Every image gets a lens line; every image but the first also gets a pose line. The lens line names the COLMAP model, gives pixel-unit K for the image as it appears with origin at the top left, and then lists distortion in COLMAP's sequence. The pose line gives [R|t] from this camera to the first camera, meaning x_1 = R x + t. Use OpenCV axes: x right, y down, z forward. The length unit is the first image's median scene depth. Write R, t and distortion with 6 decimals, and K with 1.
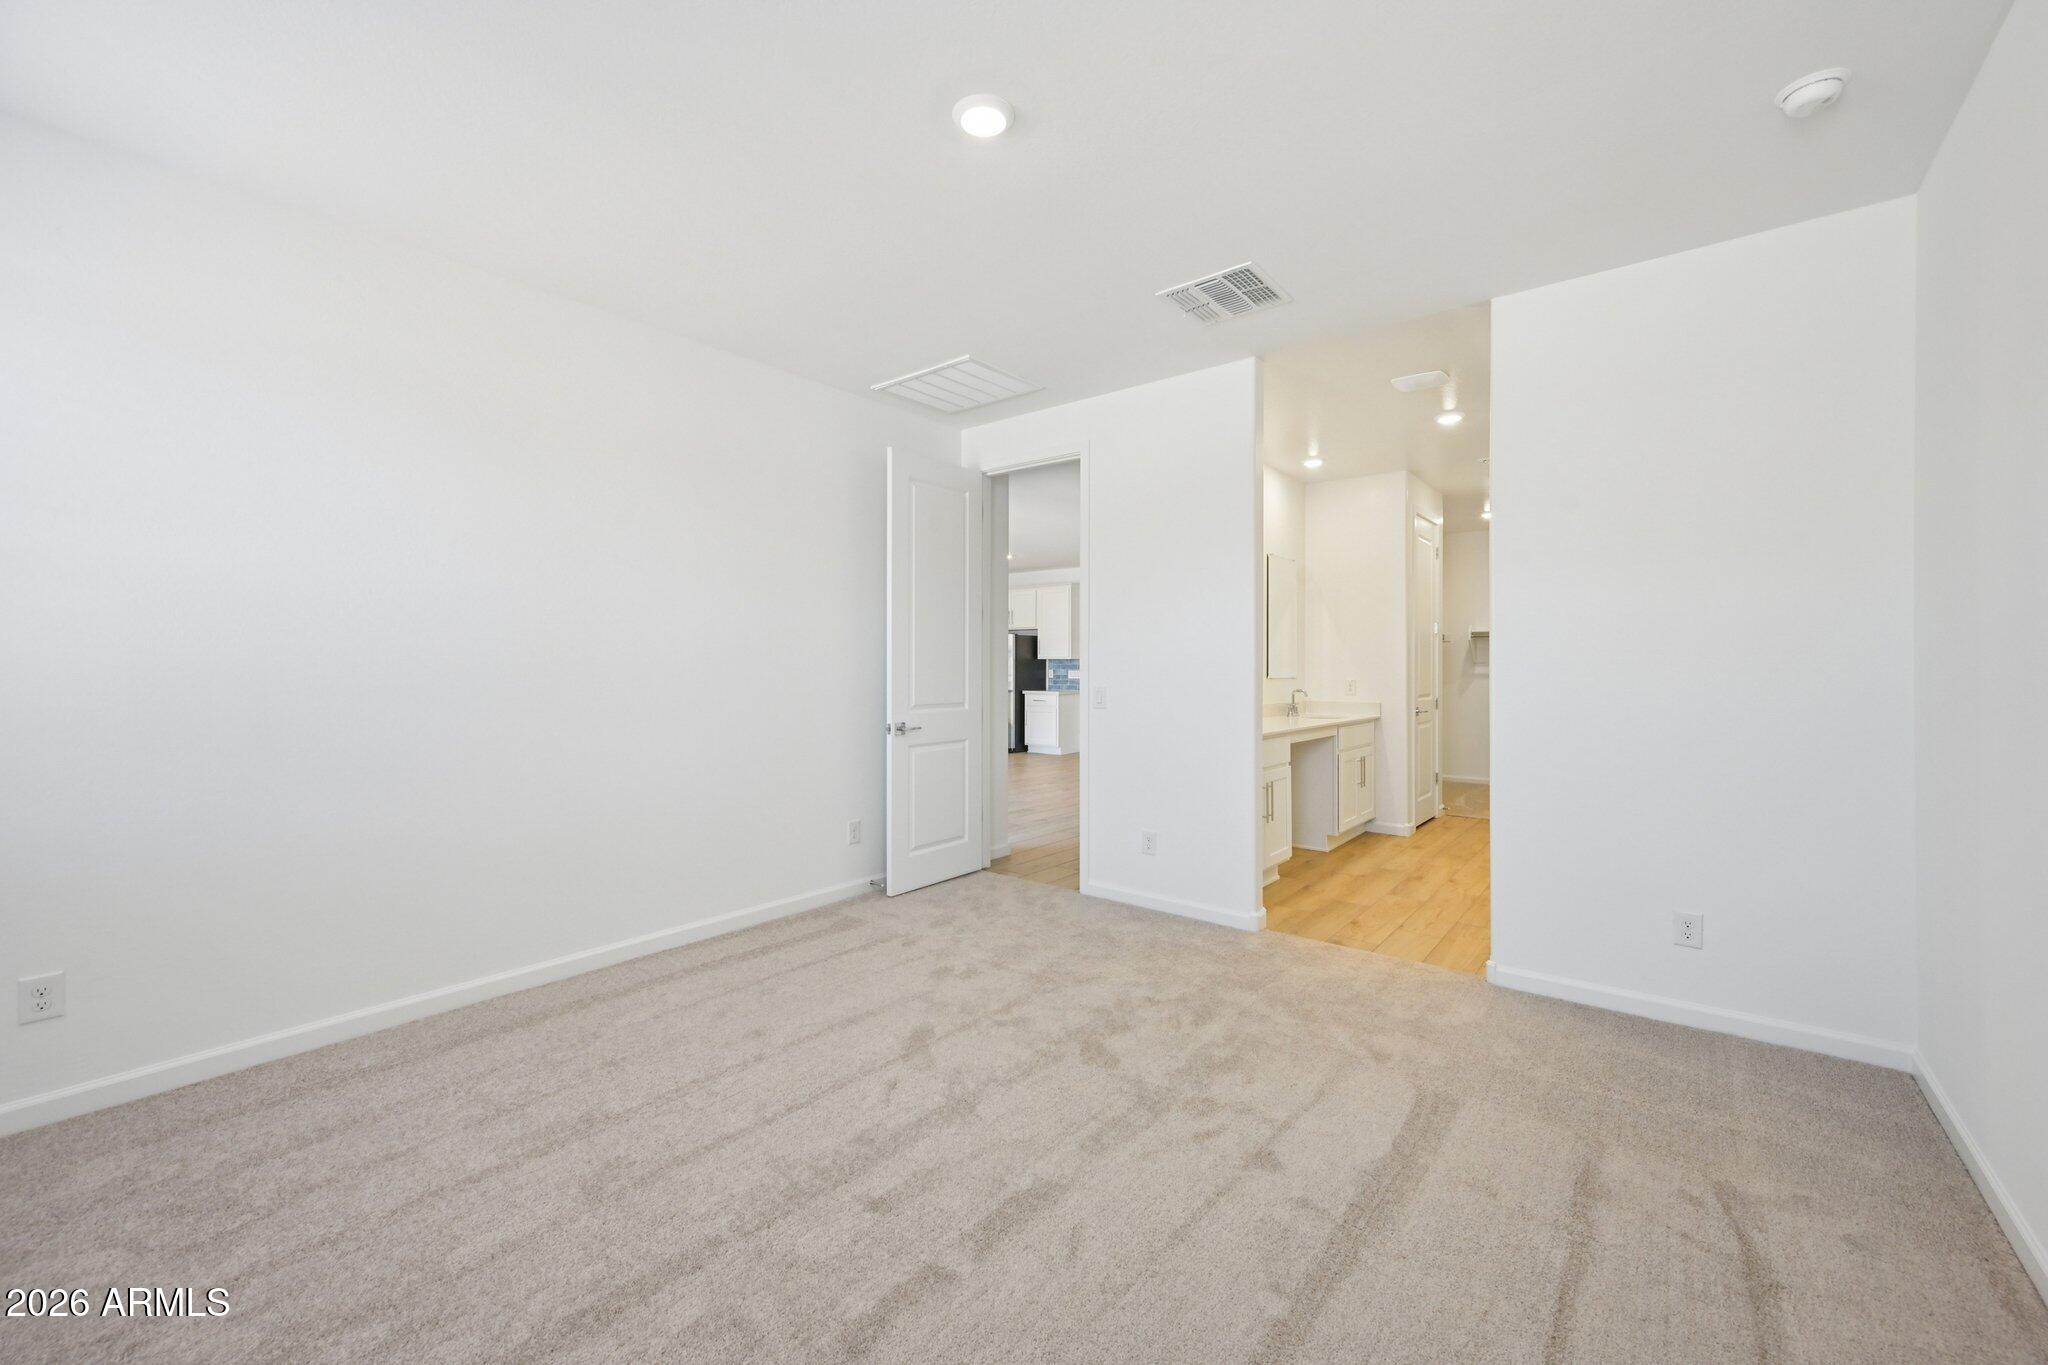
lens RADIAL K [[806.6, 0, 1022.8], [0, 806.6, 670.0], [0, 0, 1]] dist [0.000763, 0.000274]
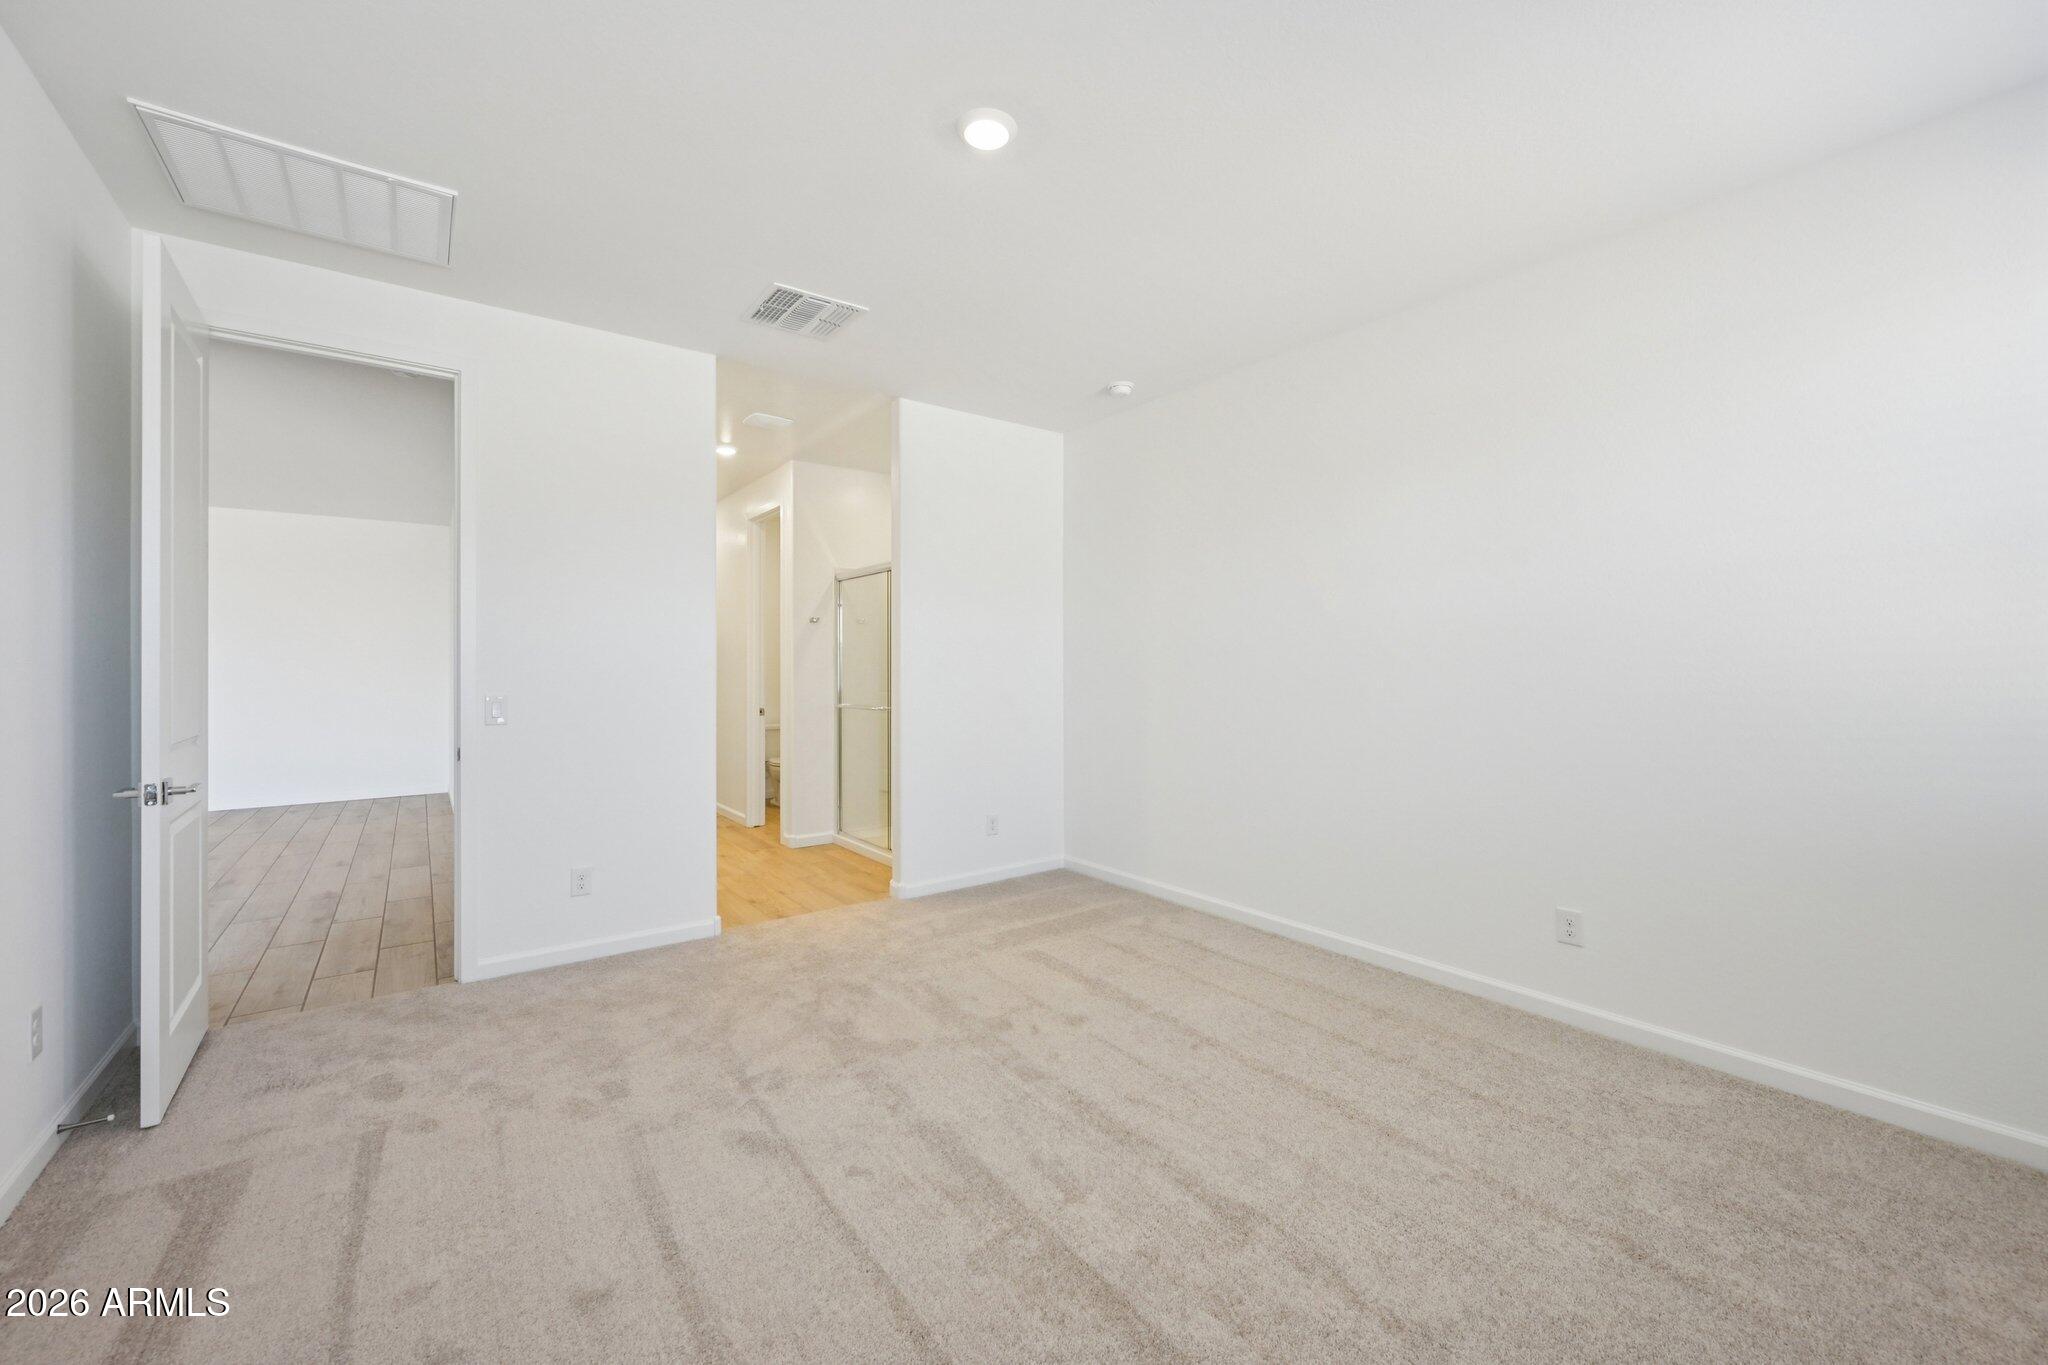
lens RADIAL K [[718.3, 0, 1104.5], [0, 718.3, 676.2], [0, 0, 1]] dist [0.001199, 0.000146]
pose [[0.262702, -0.014026, 0.964775, -0.539694], [0.006438, 0.999898, 0.012784, -0.004398], [-0.964856, 0.002853, 0.262765, 0.373087]]
